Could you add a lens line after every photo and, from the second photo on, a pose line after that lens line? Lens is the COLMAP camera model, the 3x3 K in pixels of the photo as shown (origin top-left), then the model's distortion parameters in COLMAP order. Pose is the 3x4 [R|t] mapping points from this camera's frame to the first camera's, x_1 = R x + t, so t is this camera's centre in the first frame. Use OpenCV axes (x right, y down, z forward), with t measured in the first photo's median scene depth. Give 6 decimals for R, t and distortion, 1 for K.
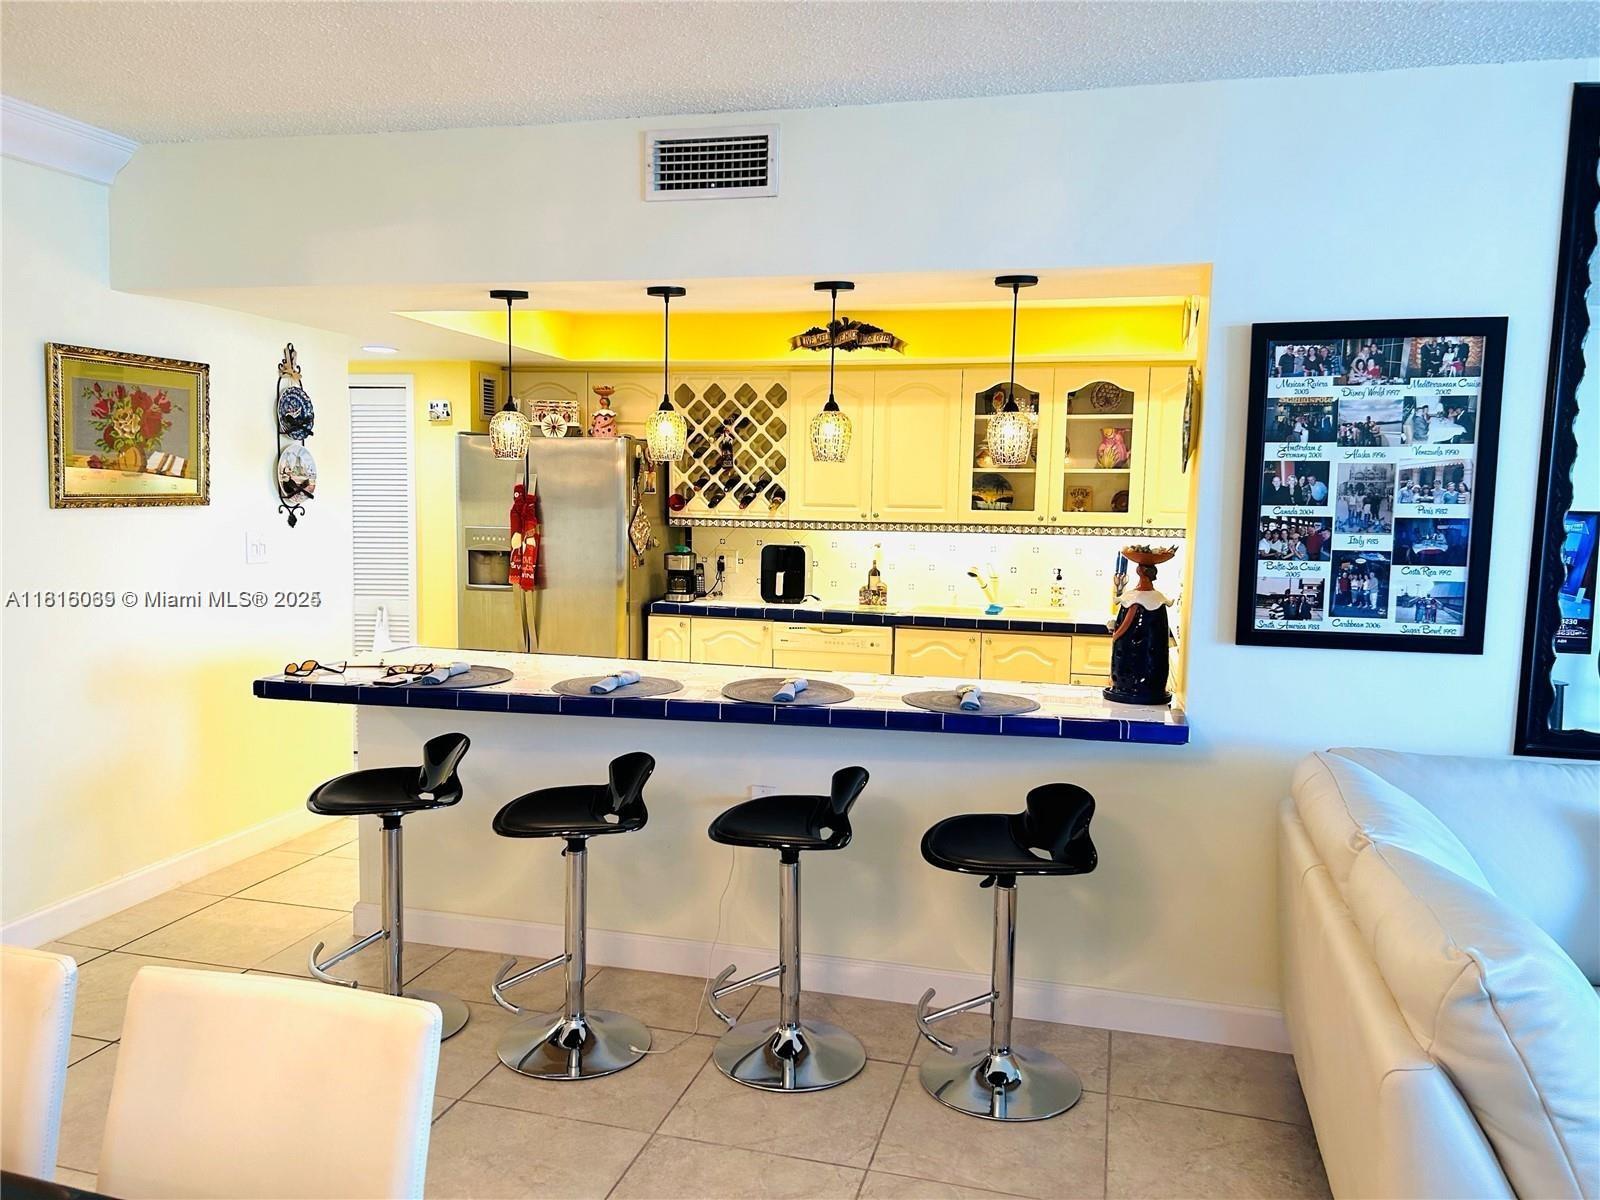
lens RADIAL K [[1217.8, 0, 872.8], [0, 1217.8, 613.5], [0, 0, 1]] dist [0.047864, -0.037509]
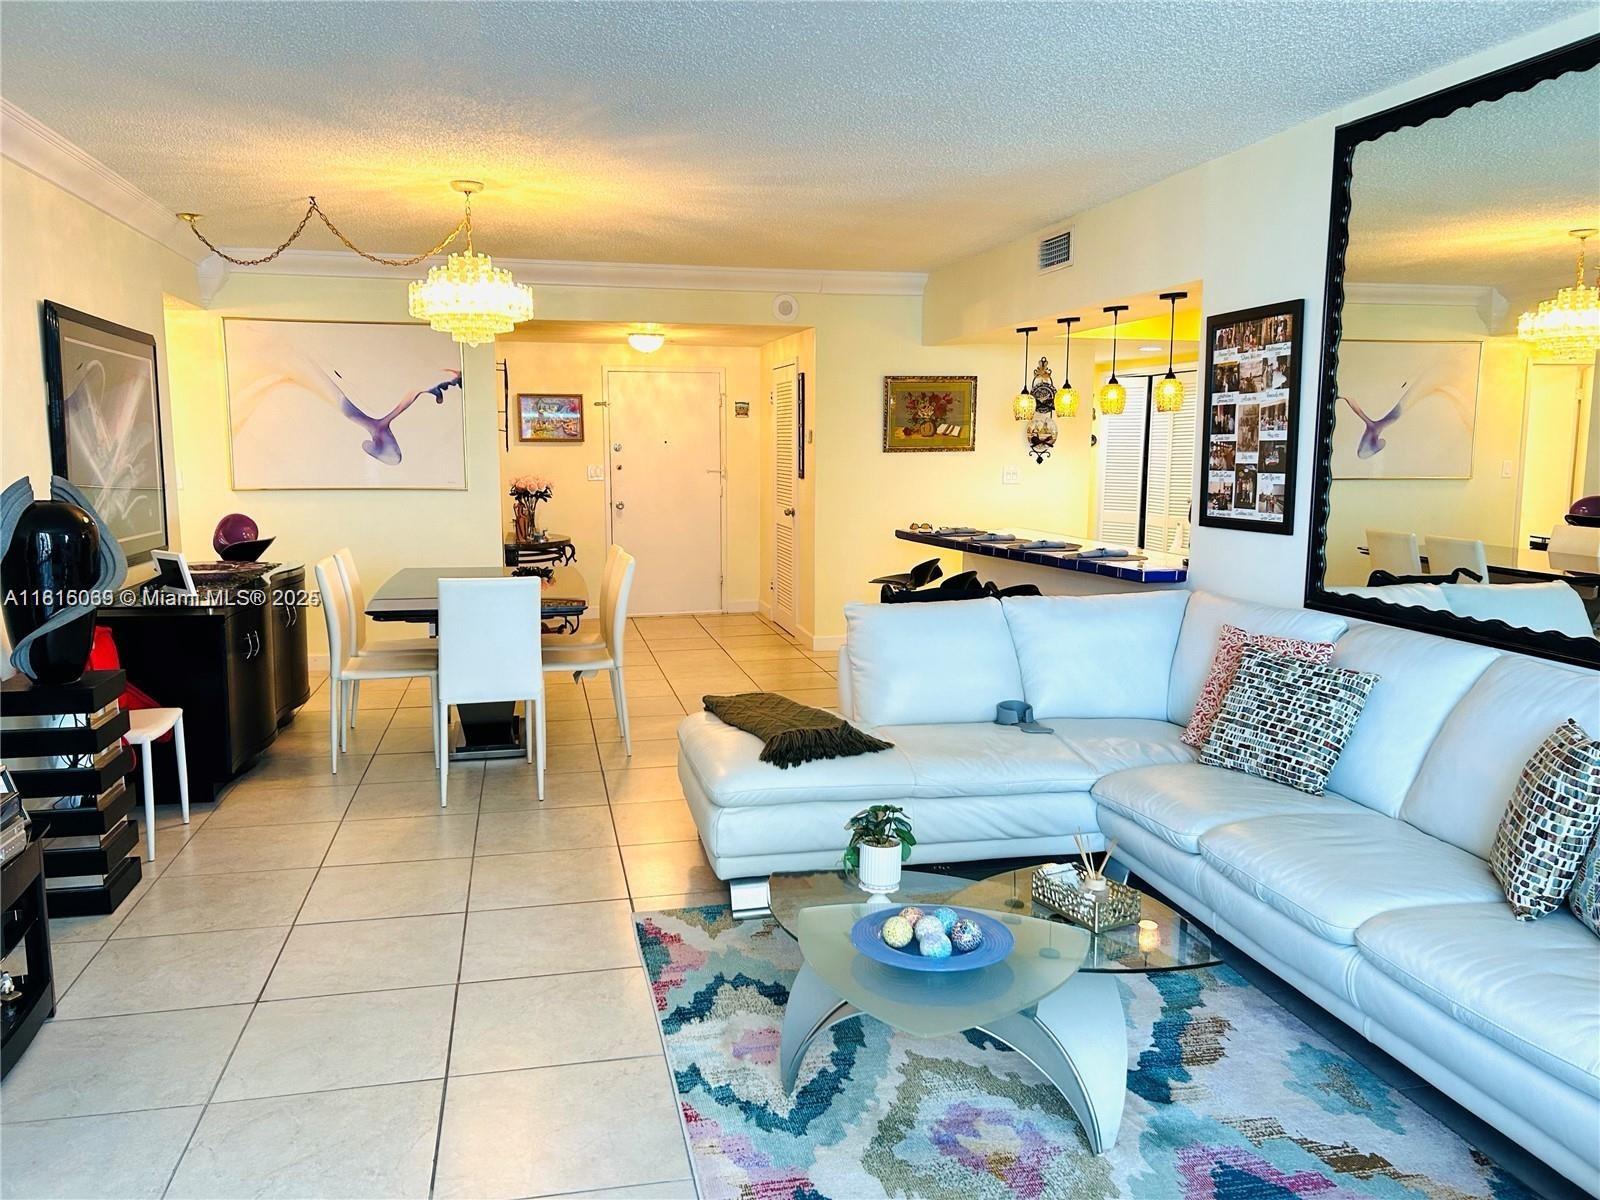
lens RADIAL K [[1217.8, 0, 798.8], [0, 1217.8, 600.0], [0, 0, 1]] dist [0.047864, -0.037509]
pose [[0.469707, 0.092937, -0.877917, 1.462315], [-0.077406, 0.994949, 0.063912, 0.060397], [0.879422, 0.037937, 0.474528, -0.176057]]
